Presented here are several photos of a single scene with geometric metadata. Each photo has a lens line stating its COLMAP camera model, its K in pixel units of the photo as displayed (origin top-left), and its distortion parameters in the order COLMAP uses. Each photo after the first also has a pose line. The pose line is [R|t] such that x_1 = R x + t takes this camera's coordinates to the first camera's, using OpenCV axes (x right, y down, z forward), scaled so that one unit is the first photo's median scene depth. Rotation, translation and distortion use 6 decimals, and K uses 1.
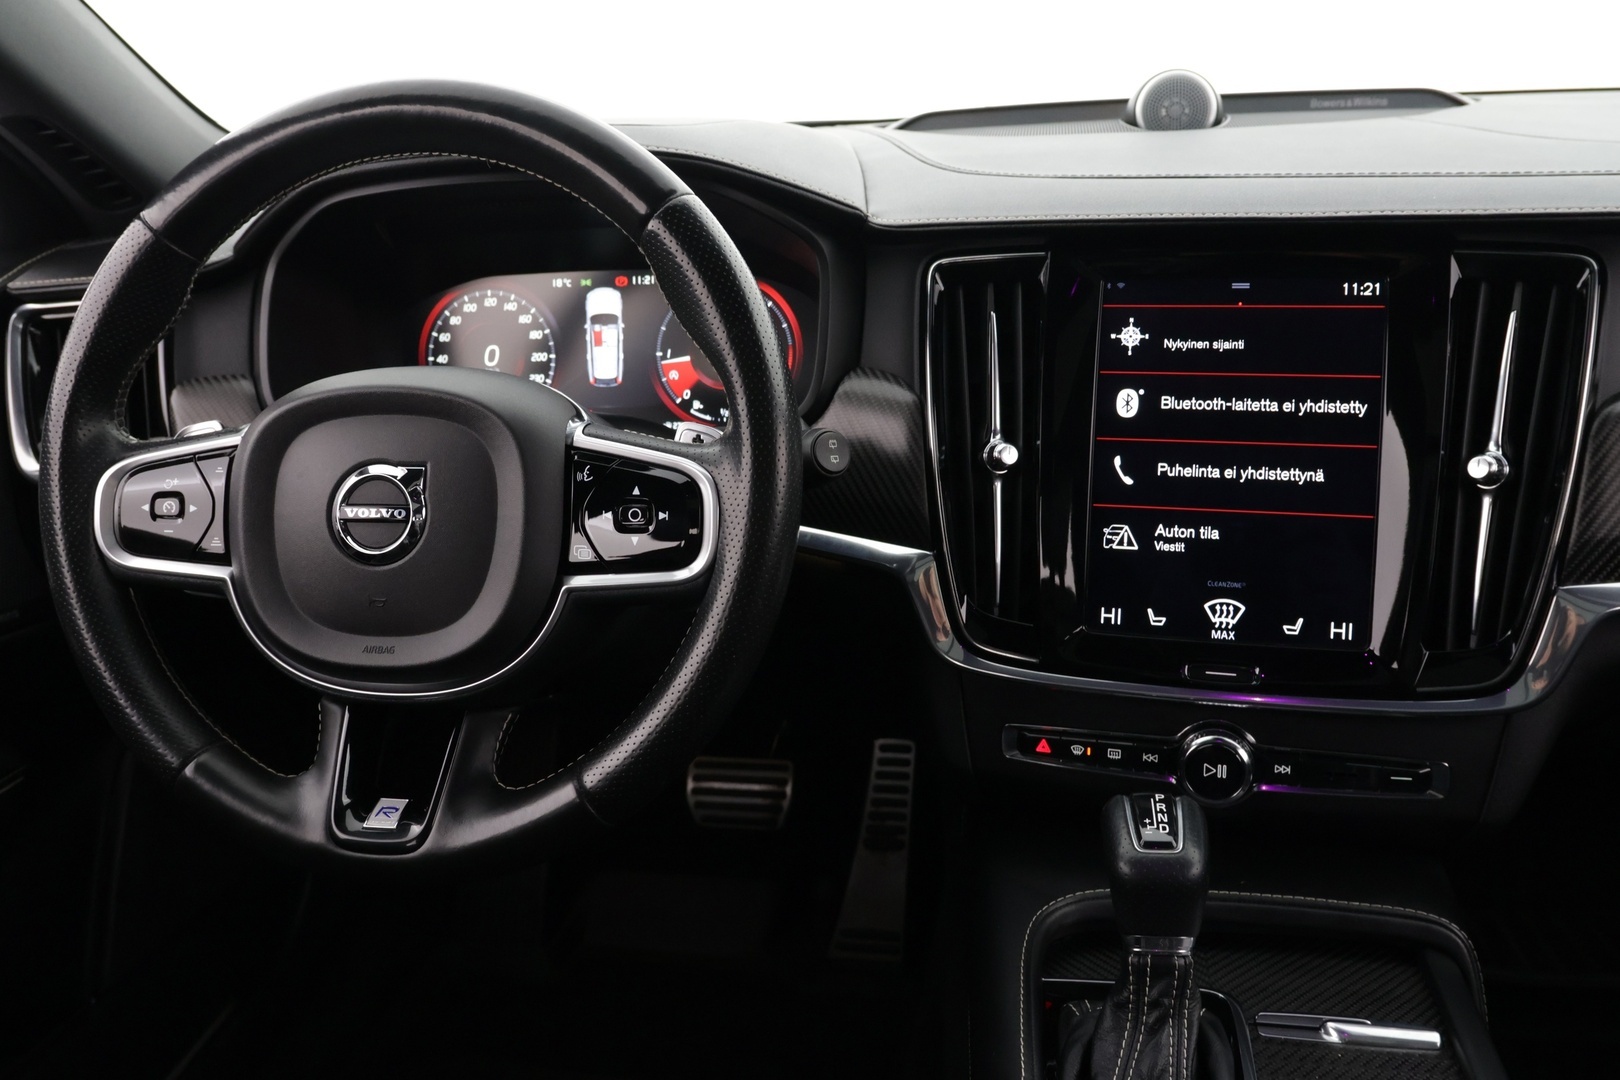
lens RADIAL K [[1380.7, 0, 798.4], [0, 1380.7, 533.4], [0, 0, 1]] dist [-0.033623, 0.025307]
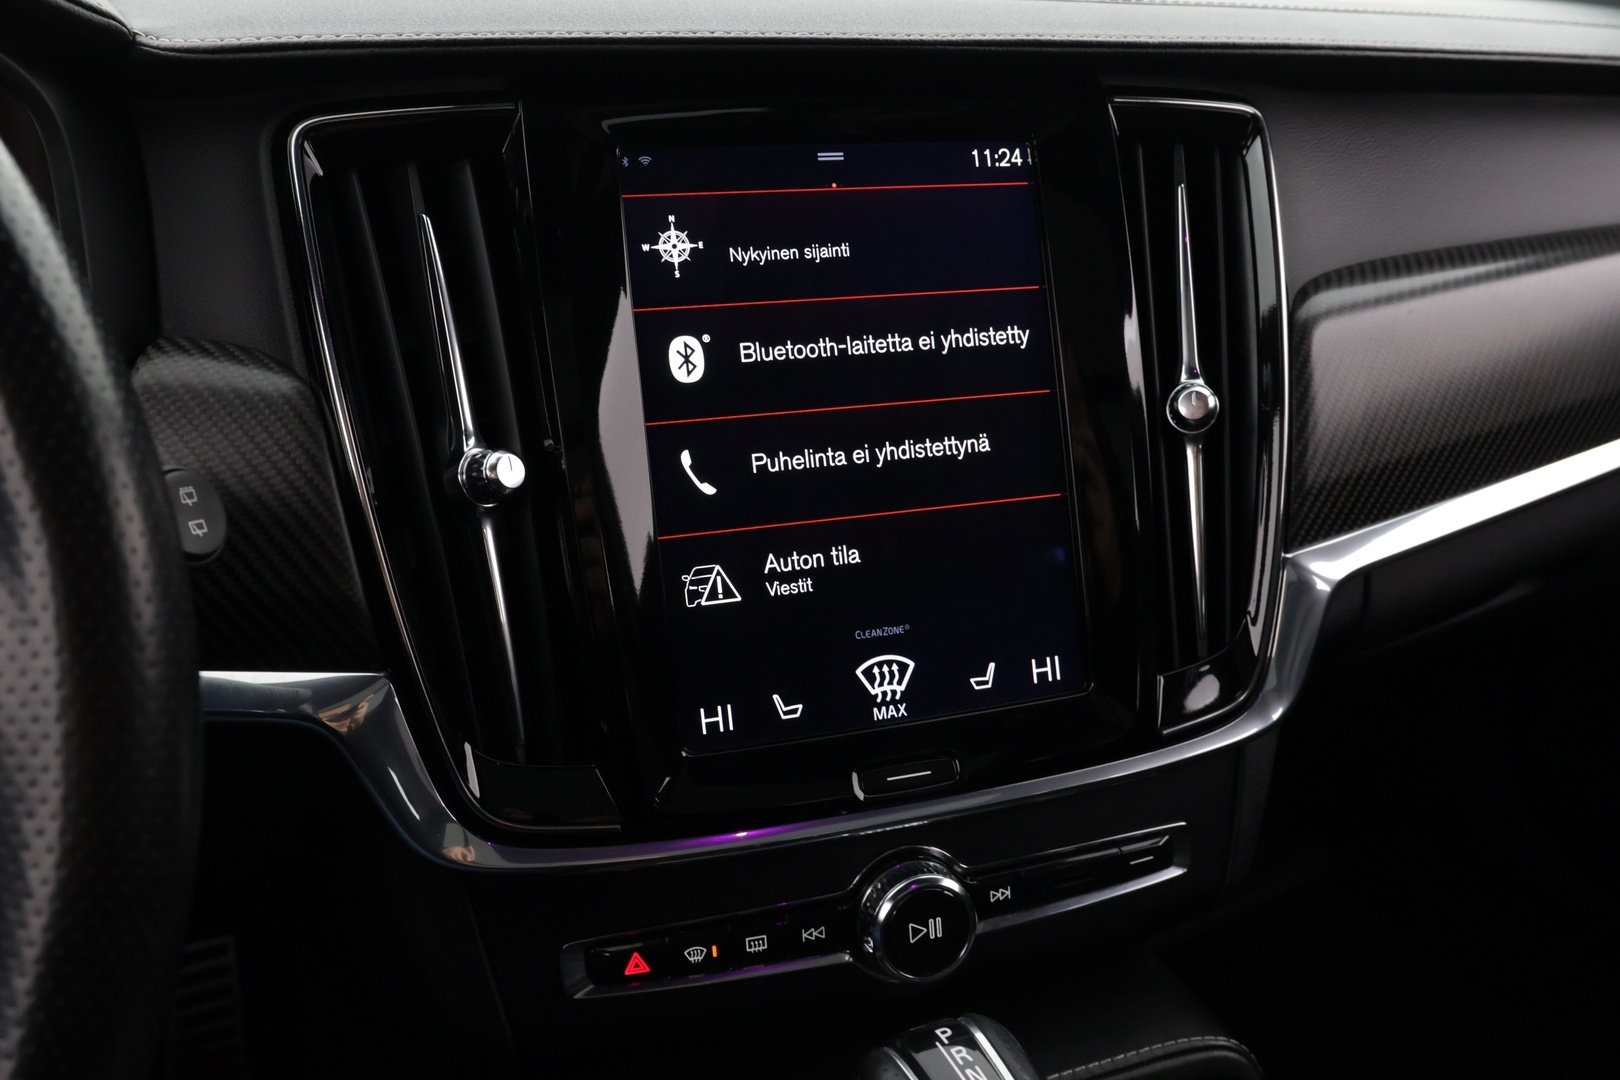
lens RADIAL K [[1380.7, 0, 811.3], [0, 1380.7, 537.3], [0, 0, 1]] dist [-0.033623, 0.025307]
pose [[0.807849, -0.148969, 0.570253, -0.067219], [0.147437, 0.987847, 0.049192, -0.040891], [-0.570651, 0.044337, 0.819995, 0.494139]]
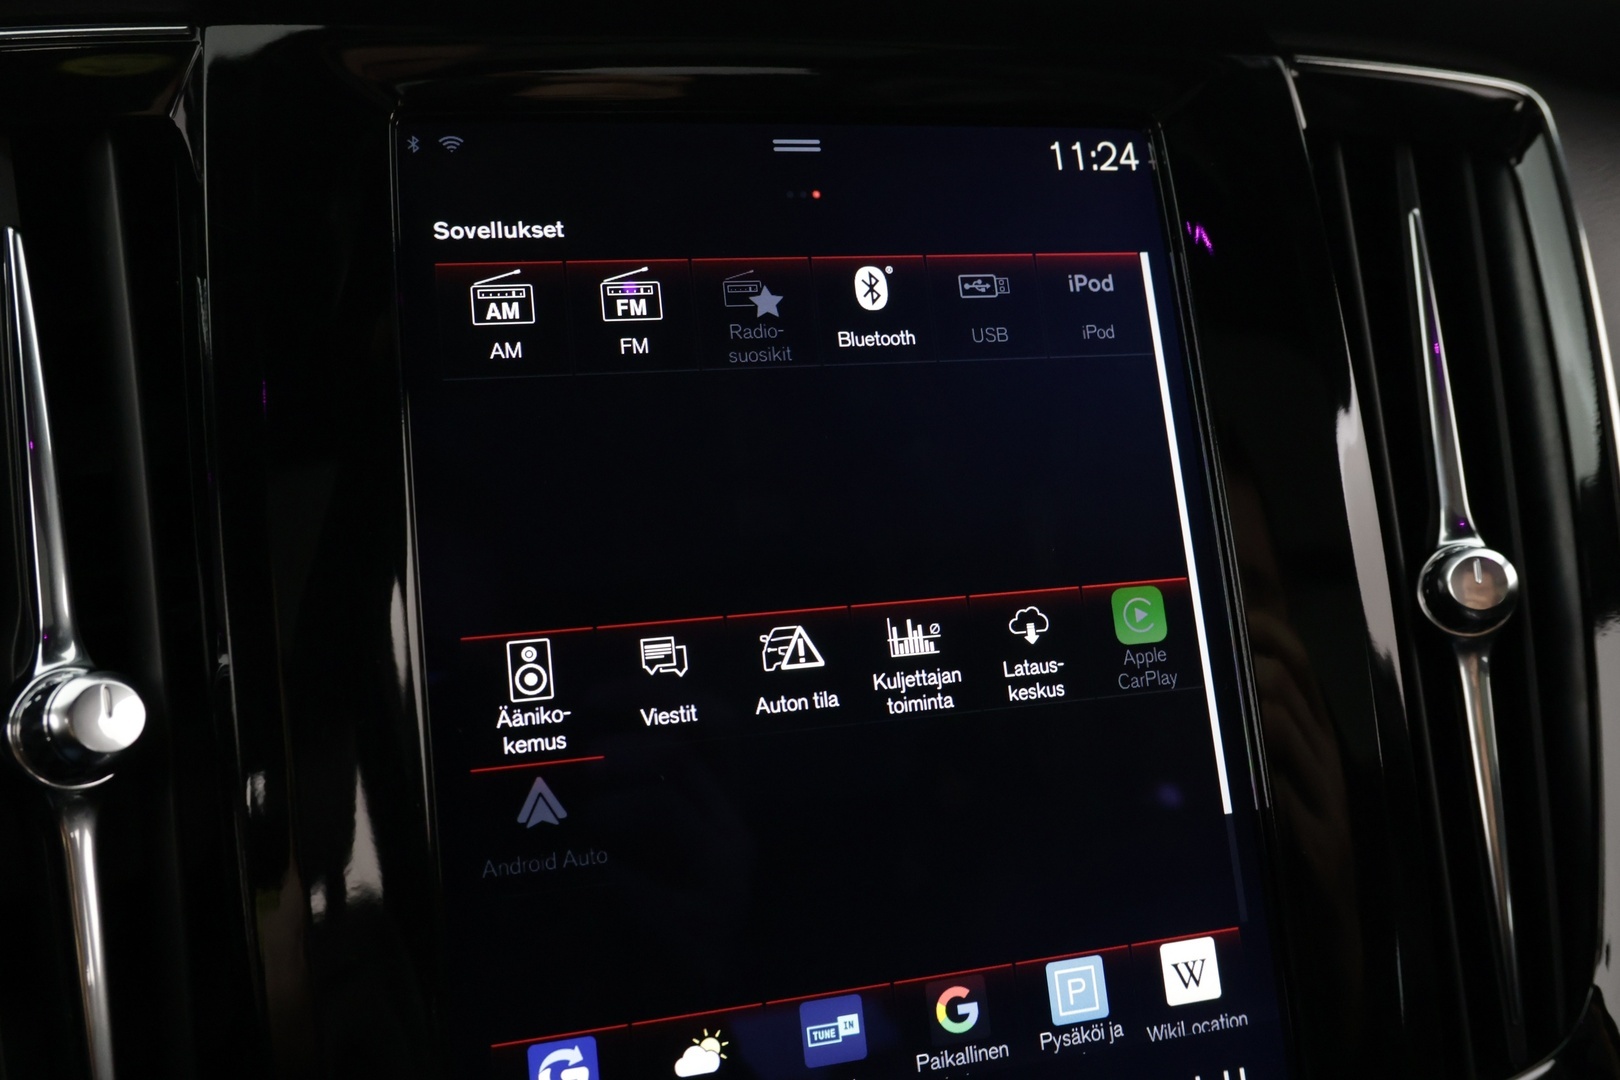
lens RADIAL K [[1380.7, 0, 826.1], [0, 1380.7, 530.9], [0, 0, 1]] dist [-0.033623, 0.025307]
pose [[0.838513, -0.063109, 0.541214, 0.130108], [0.152133, 0.980885, -0.121325, -0.039574], [-0.523213, 0.184069, 0.832086, 0.713762]]
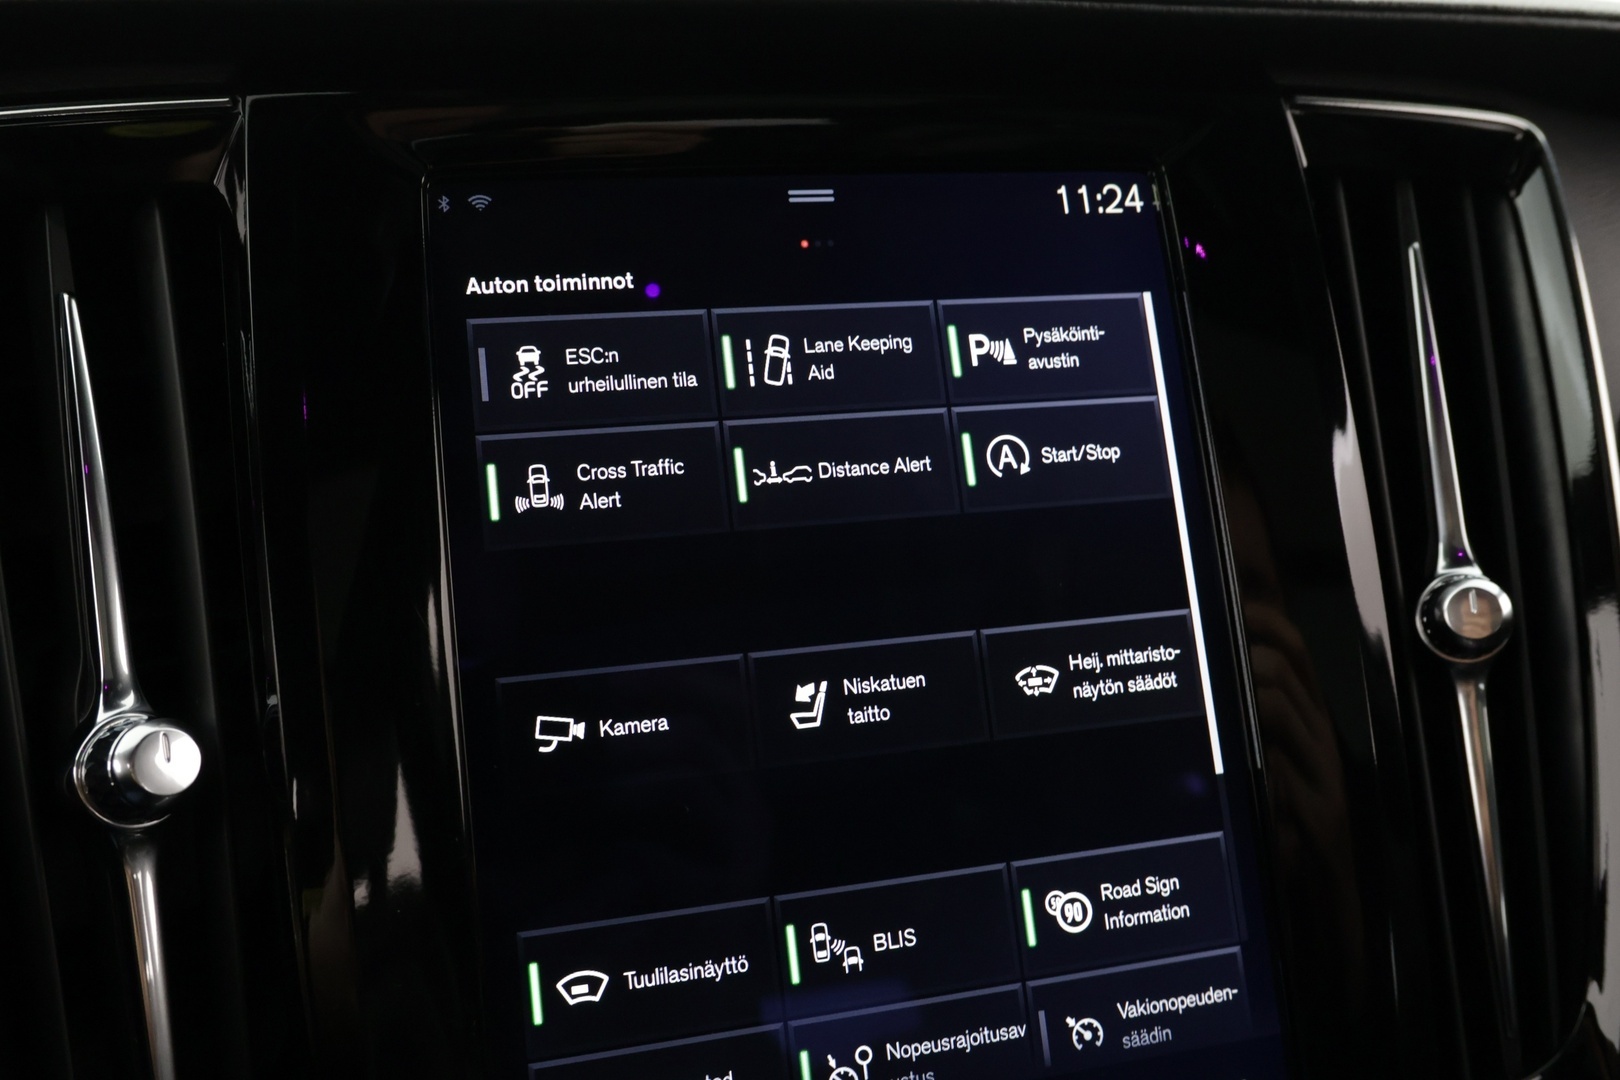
lens RADIAL K [[1321.8, 0, 799.2], [0, 1321.8, 542.4], [0, 0, 1]] dist [-0.015315, -0.003700]
pose [[0.853058, -0.080460, 0.515576, 0.130066], [0.155169, 0.982460, -0.103416, -0.053934], [-0.498212, 0.168221, 0.850580, 0.711941]]
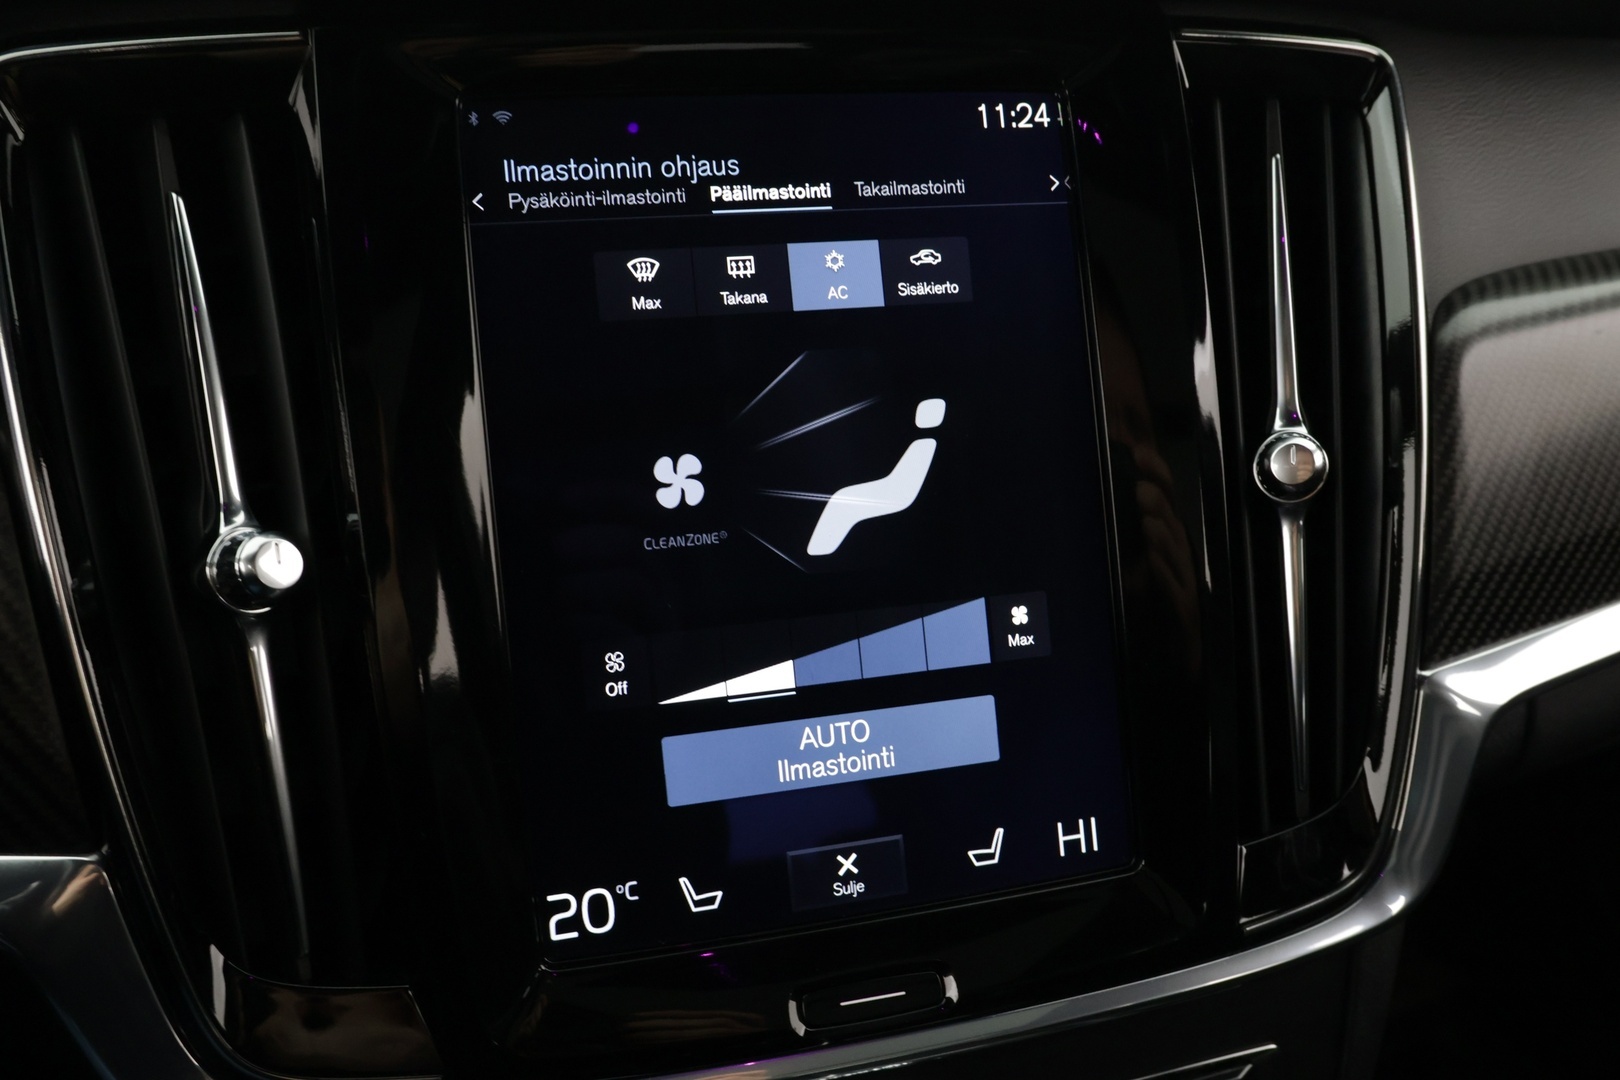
lens RADIAL K [[1380.7, 0, 818.0], [0, 1380.7, 535.8], [0, 0, 1]] dist [-0.033623, 0.025307]
pose [[0.839547, -0.133945, 0.526516, 0.081483], [0.139812, 0.989757, 0.028857, -0.055571], [-0.524989, 0.049387, 0.849675, 0.616260]]
